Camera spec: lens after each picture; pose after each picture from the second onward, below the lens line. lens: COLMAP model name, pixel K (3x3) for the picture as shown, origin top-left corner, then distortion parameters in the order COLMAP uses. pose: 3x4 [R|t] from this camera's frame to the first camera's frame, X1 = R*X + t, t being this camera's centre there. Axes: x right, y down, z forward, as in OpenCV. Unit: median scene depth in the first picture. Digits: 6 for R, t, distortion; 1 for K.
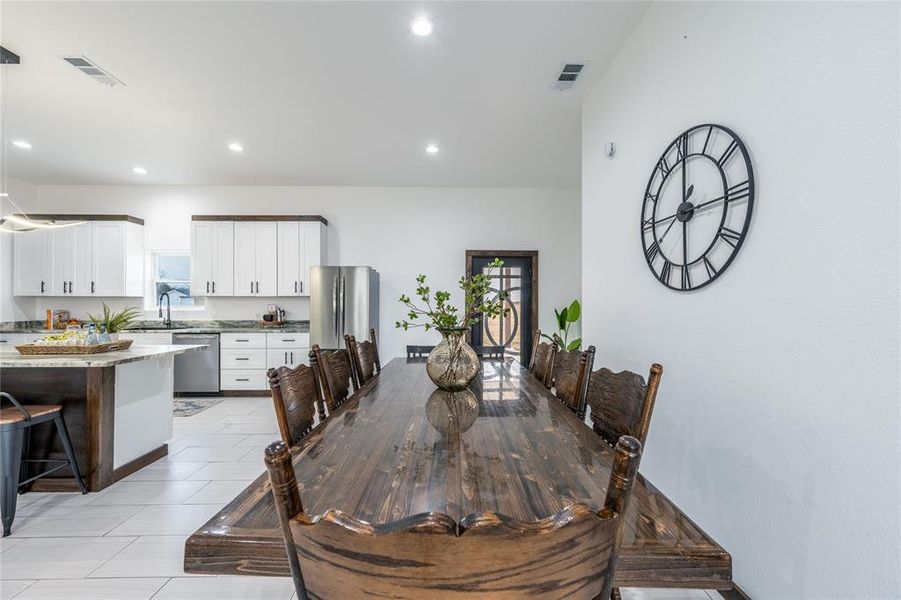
lens RADIAL K [[357.8, 0, 447.5], [0, 357.8, 300.8], [0, 0, 1]] dist [0.000631, 0.000997]
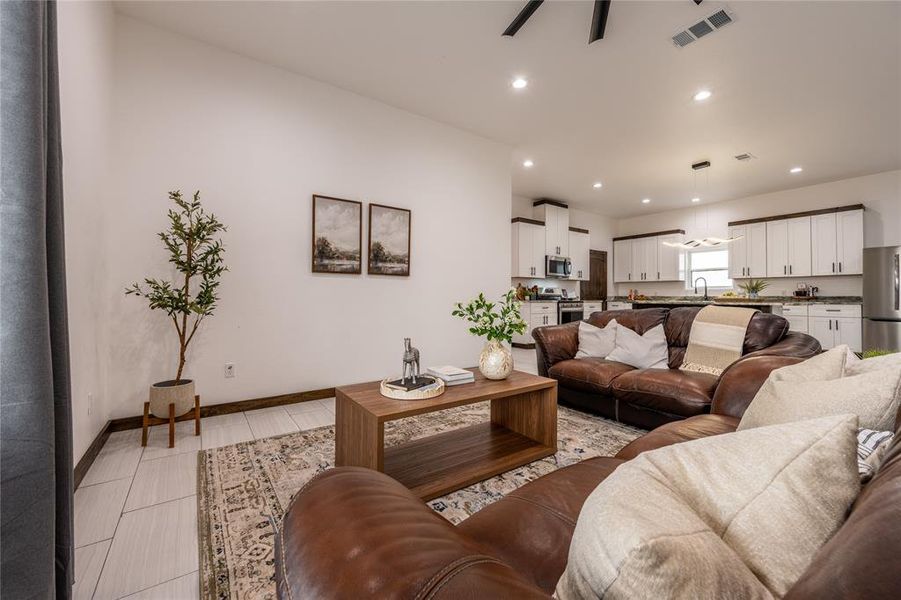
lens RADIAL K [[357.8, 0, 458.9], [0, 357.8, 290.7], [0, 0, 1]] dist [0.000631, 0.000997]
pose [[0.575306, -0.012733, -0.817839, -0.168219], [0.004182, 0.999912, -0.012626, 0.051551], [0.817928, 0.003844, 0.575308, -0.753822]]
